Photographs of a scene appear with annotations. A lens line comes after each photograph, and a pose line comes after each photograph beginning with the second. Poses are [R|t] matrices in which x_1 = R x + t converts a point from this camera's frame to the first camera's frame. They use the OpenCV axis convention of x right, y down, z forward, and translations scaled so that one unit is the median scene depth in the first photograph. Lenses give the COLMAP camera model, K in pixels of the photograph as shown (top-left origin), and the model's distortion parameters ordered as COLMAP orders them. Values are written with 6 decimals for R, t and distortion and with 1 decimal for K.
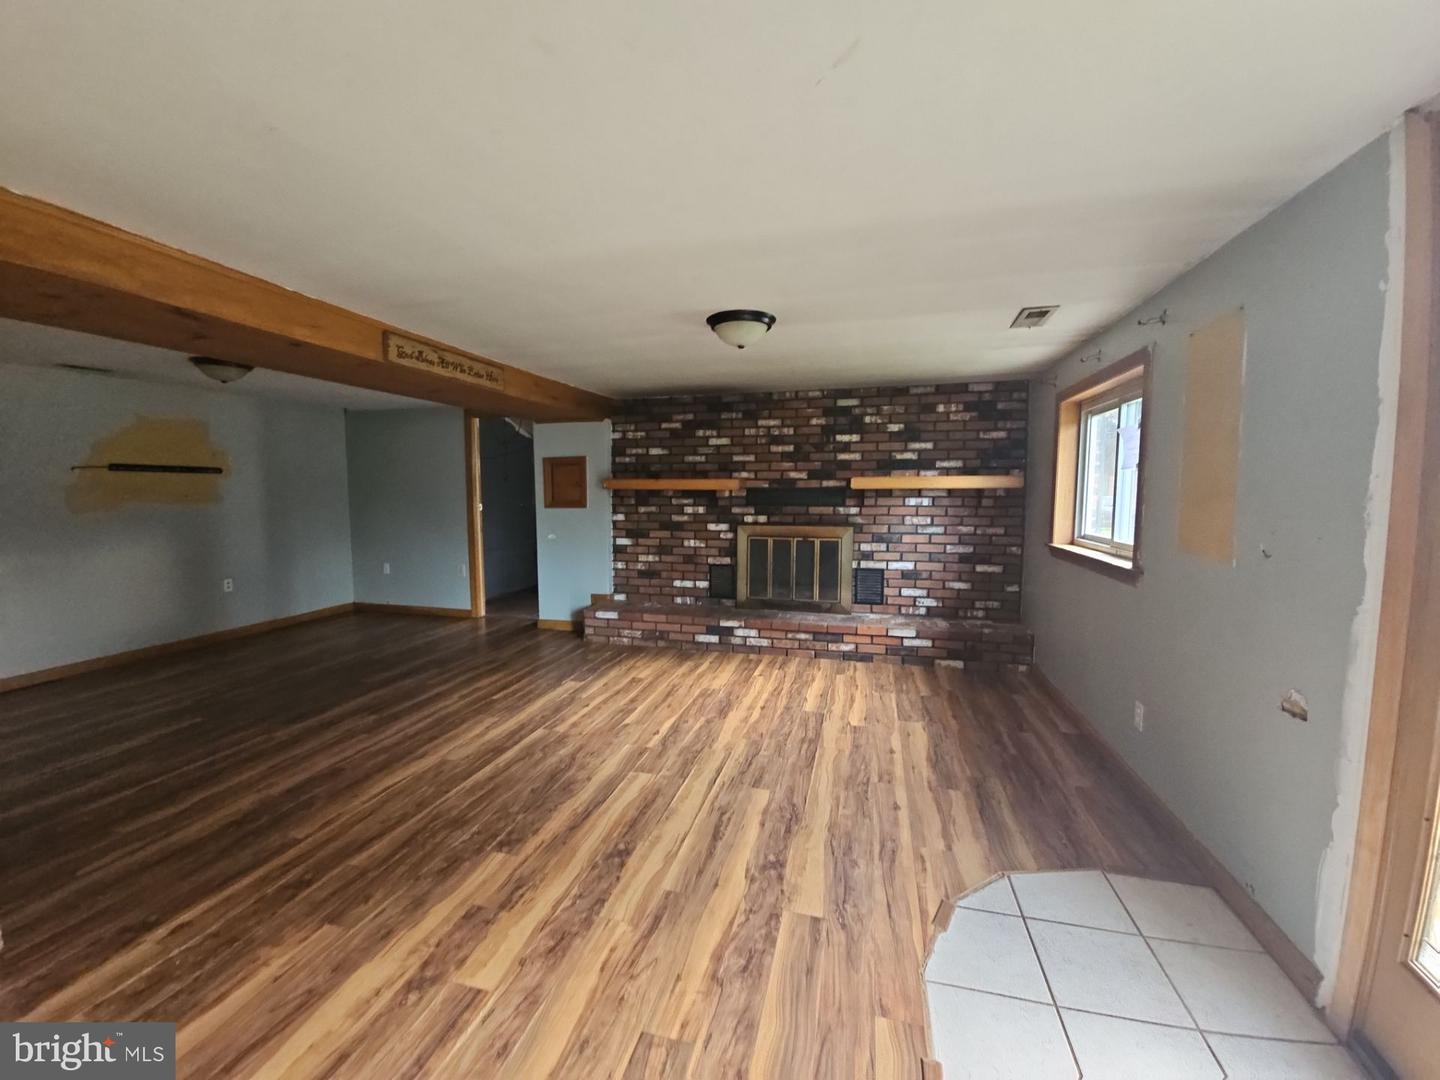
lens RADIAL K [[587.0, 0, 712.8], [0, 587.0, 543.0], [0, 0, 1]] dist [-0.001476, -0.001079]
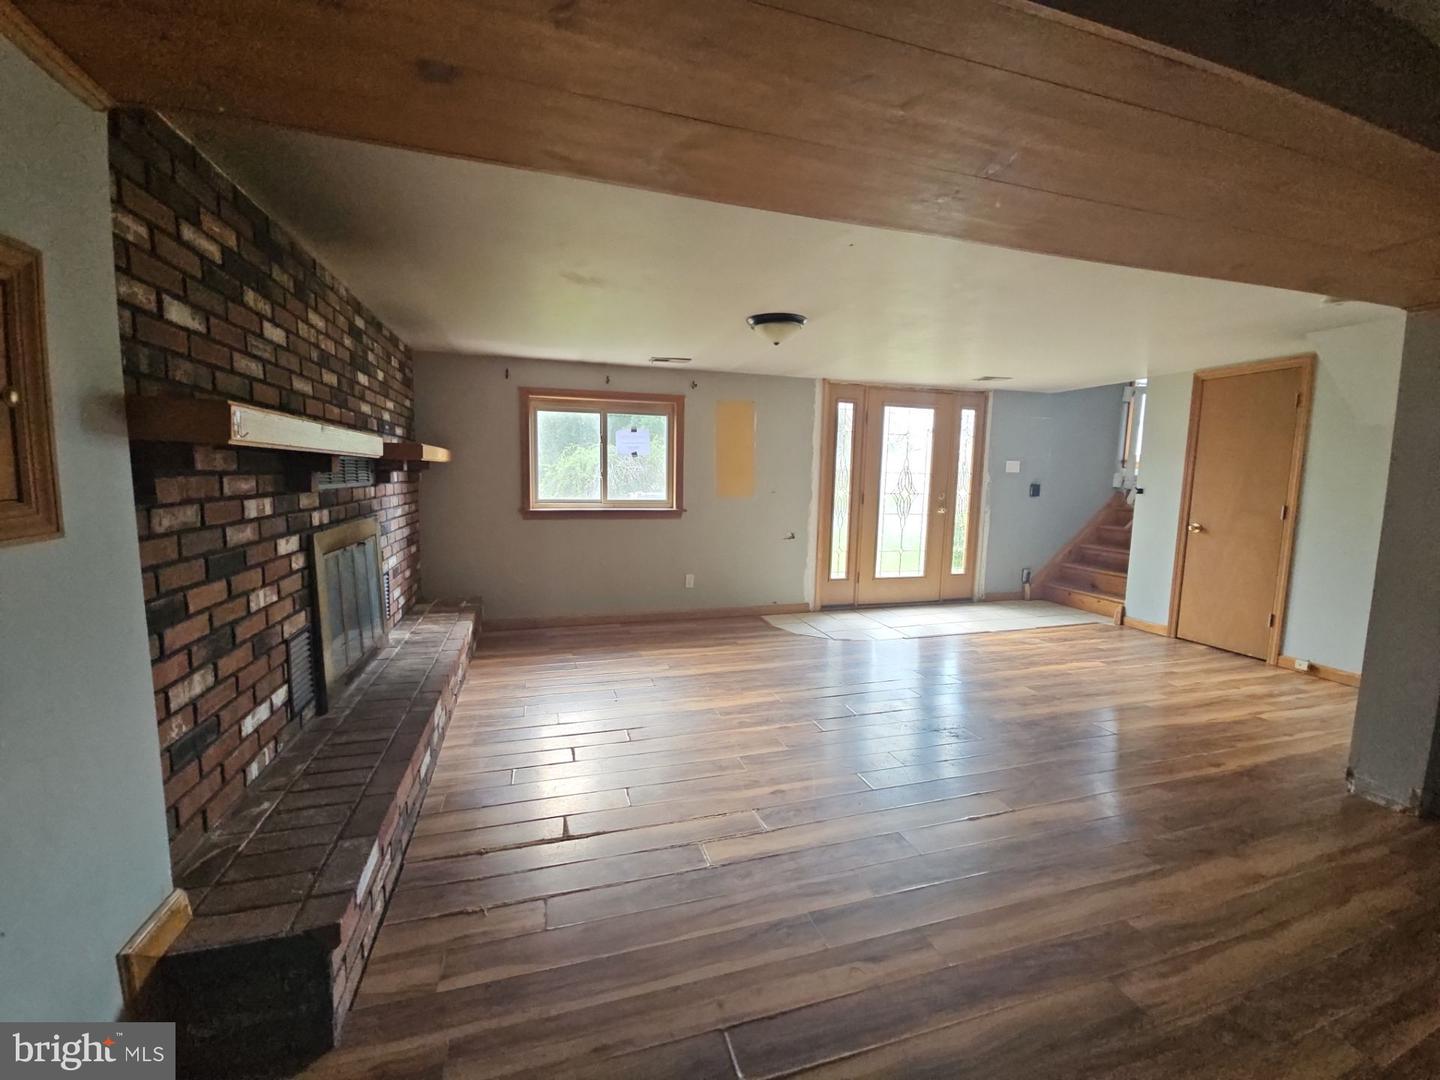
lens RADIAL K [[587.0, 0, 712.3], [0, 587.0, 538.5], [0, 0, 1]] dist [-0.001476, -0.001079]
pose [[-0.523946, -0.104769, 0.845283, -0.762159], [0.056828, 0.985895, 0.157422, -0.122655], [-0.849854, 0.130516, -0.510602, 1.470123]]
